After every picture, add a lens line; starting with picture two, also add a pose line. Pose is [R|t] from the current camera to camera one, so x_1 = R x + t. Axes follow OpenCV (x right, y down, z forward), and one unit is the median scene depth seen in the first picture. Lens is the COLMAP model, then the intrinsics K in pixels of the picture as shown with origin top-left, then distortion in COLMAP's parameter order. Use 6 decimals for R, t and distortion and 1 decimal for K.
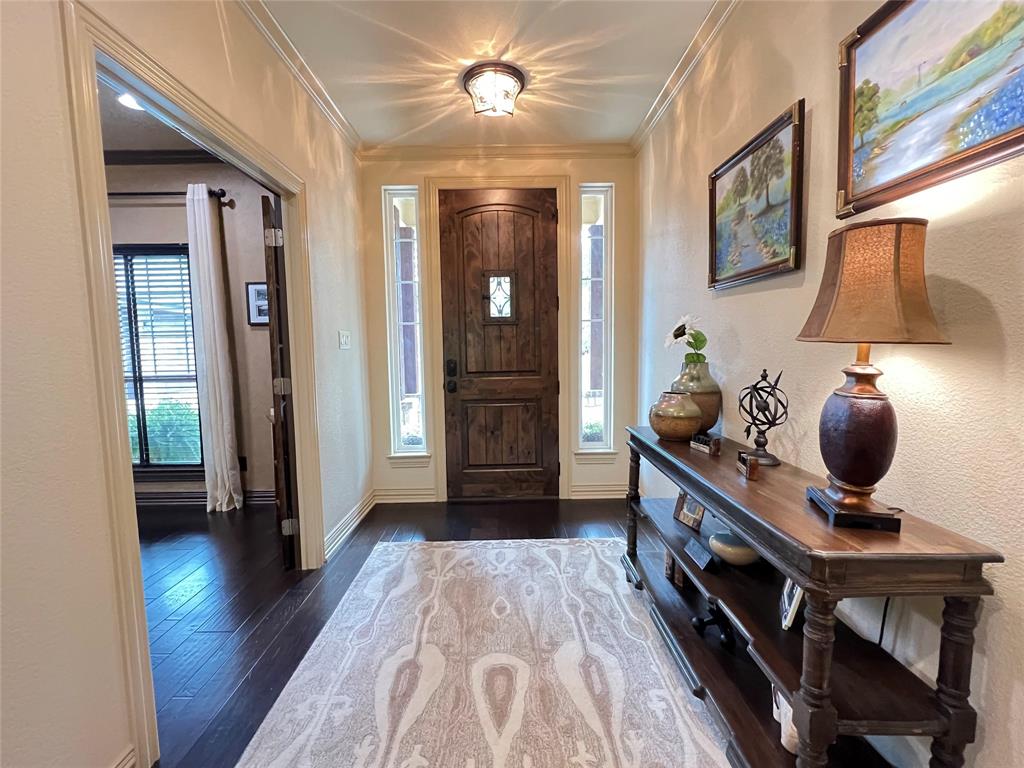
lens RADIAL K [[467.2, 0, 512.0], [0, 467.2, 384.0], [0, 0, 1]] dist [0.002895, 0.000465]
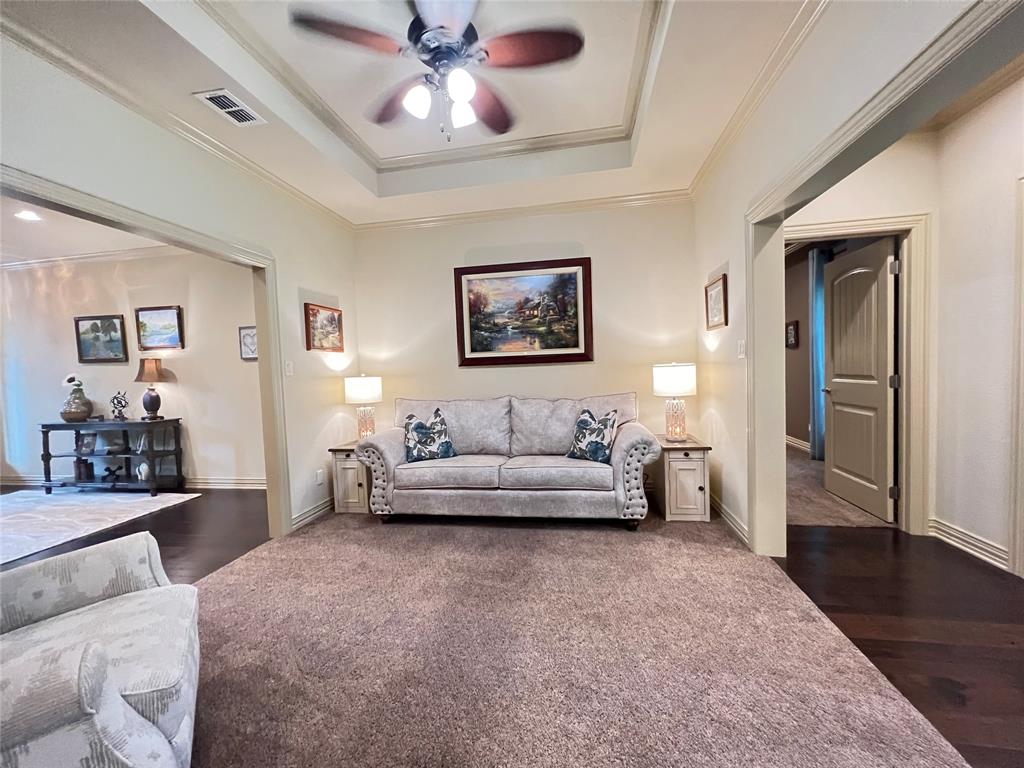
lens RADIAL K [[405.7, 0, 513.3], [0, 405.7, 386.5], [0, 0, 1]] dist [-0.000120, -0.000188]
pose [[0.174729, -0.035664, 0.983971, -1.787722], [0.115365, 0.993202, 0.015512, 0.212826], [-0.977835, 0.110805, 0.177655, -2.234118]]
